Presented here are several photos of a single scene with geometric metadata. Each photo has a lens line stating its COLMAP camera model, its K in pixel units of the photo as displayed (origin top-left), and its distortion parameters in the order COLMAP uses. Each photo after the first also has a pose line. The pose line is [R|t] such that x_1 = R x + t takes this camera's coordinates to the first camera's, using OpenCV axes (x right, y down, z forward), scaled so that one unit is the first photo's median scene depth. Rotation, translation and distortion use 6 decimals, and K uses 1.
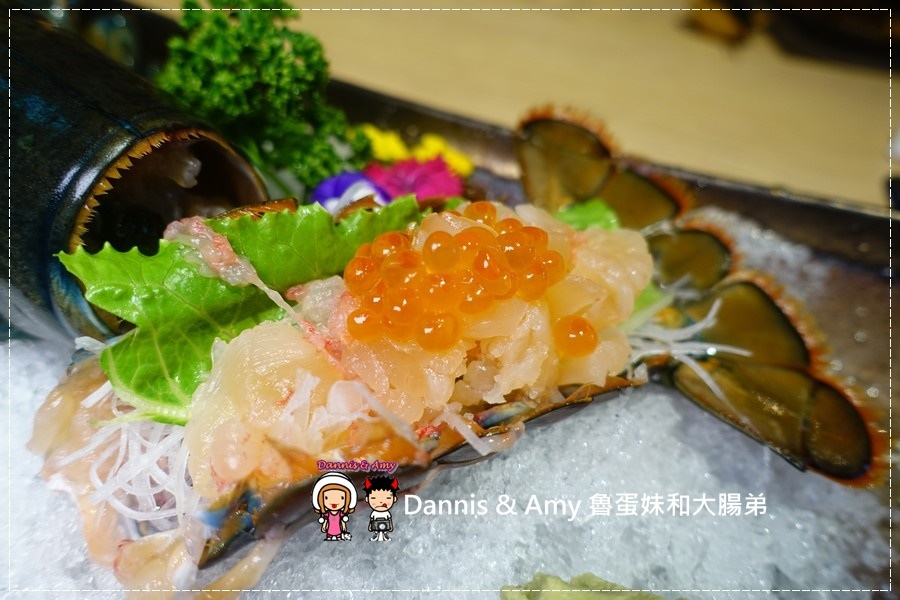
lens RADIAL K [[601.5, 0, 450.0], [0, 601.5, 300.0], [0, 0, 1]] dist [-0.002383, 0.001170]
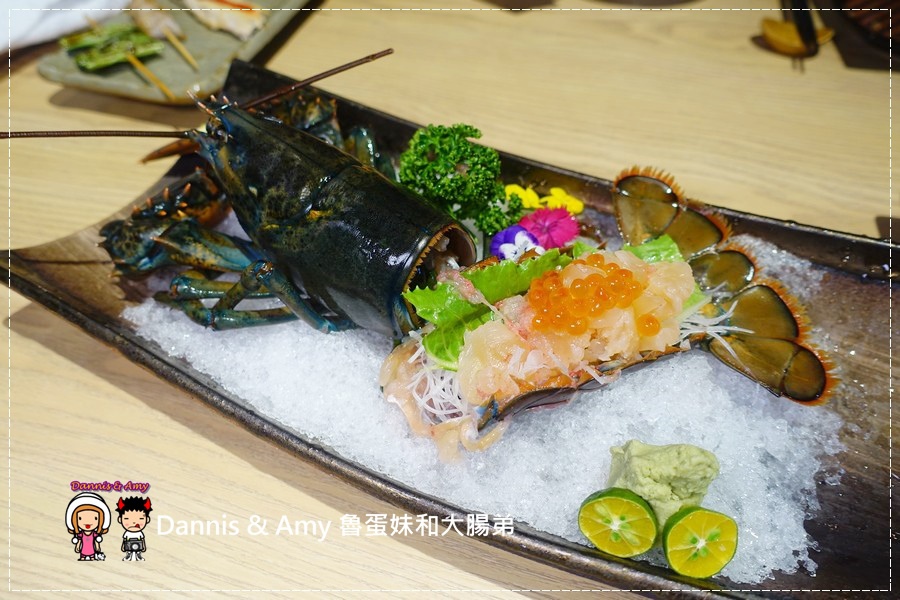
lens RADIAL K [[601.5, 0, 450.0], [0, 601.5, 300.0], [0, 0, 1]] dist [-0.002383, 0.001170]
pose [[0.988771, -0.017655, -0.148391, -0.123093], [0.027400, 0.997581, 0.063889, -0.153358], [0.146904, -0.067238, 0.986863, -0.928811]]
